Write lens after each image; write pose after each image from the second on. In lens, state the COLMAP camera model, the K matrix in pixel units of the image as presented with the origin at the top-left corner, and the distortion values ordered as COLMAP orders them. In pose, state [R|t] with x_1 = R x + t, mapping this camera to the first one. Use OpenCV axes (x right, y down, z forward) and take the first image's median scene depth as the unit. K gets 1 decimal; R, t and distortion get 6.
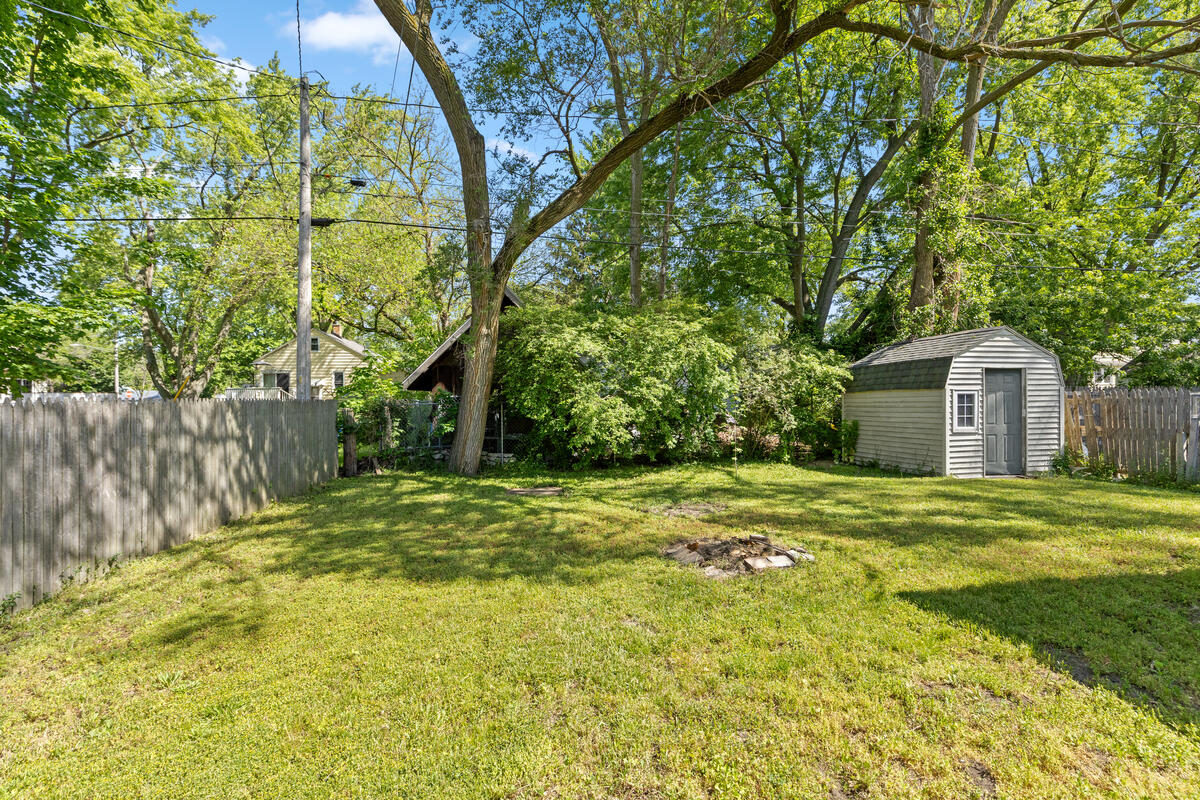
lens RADIAL K [[552.5, 0, 586.9], [0, 552.5, 391.4], [0, 0, 1]] dist [-0.001104, -0.000990]
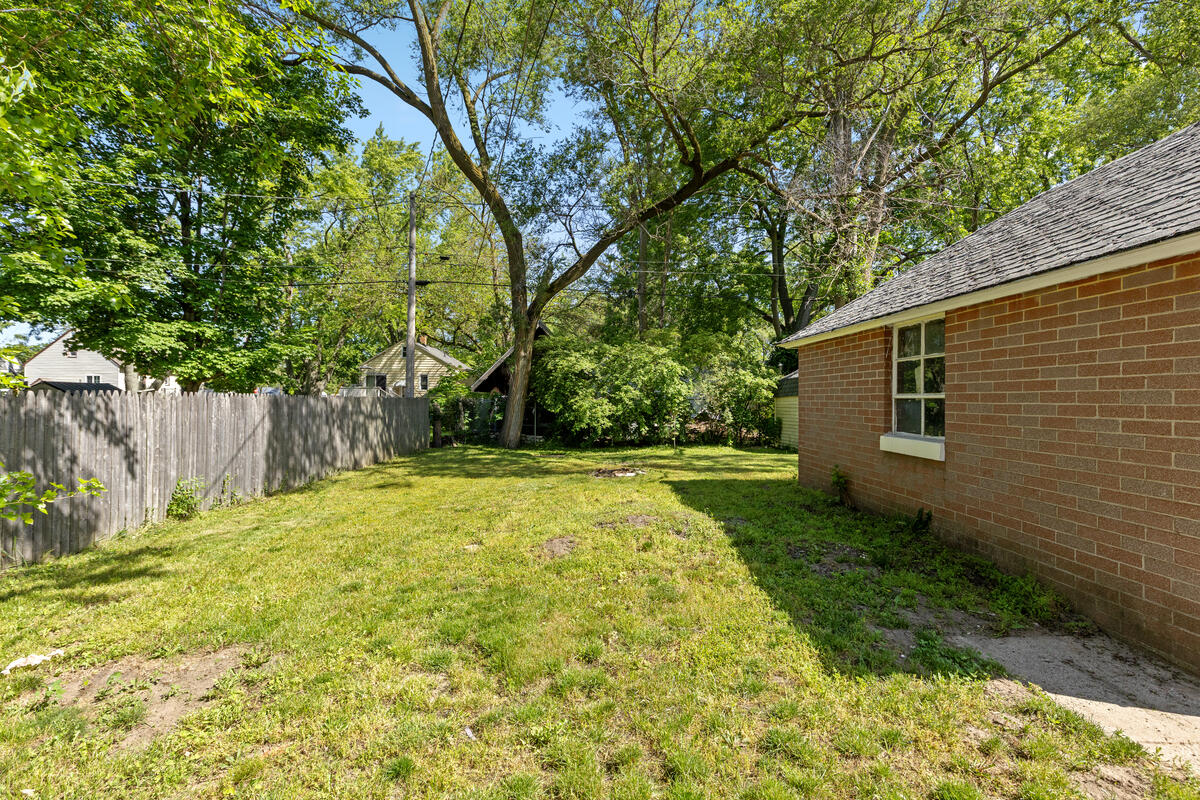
lens RADIAL K [[552.5, 0, 586.9], [0, 552.5, 391.4], [0, 0, 1]] dist [-0.001104, -0.000990]
pose [[0.991942, 0.012941, -0.126028, 0.195204], [-0.013023, 0.999915, 0.000172, -0.009030], [0.126019, 0.001471, 0.992027, -0.521568]]
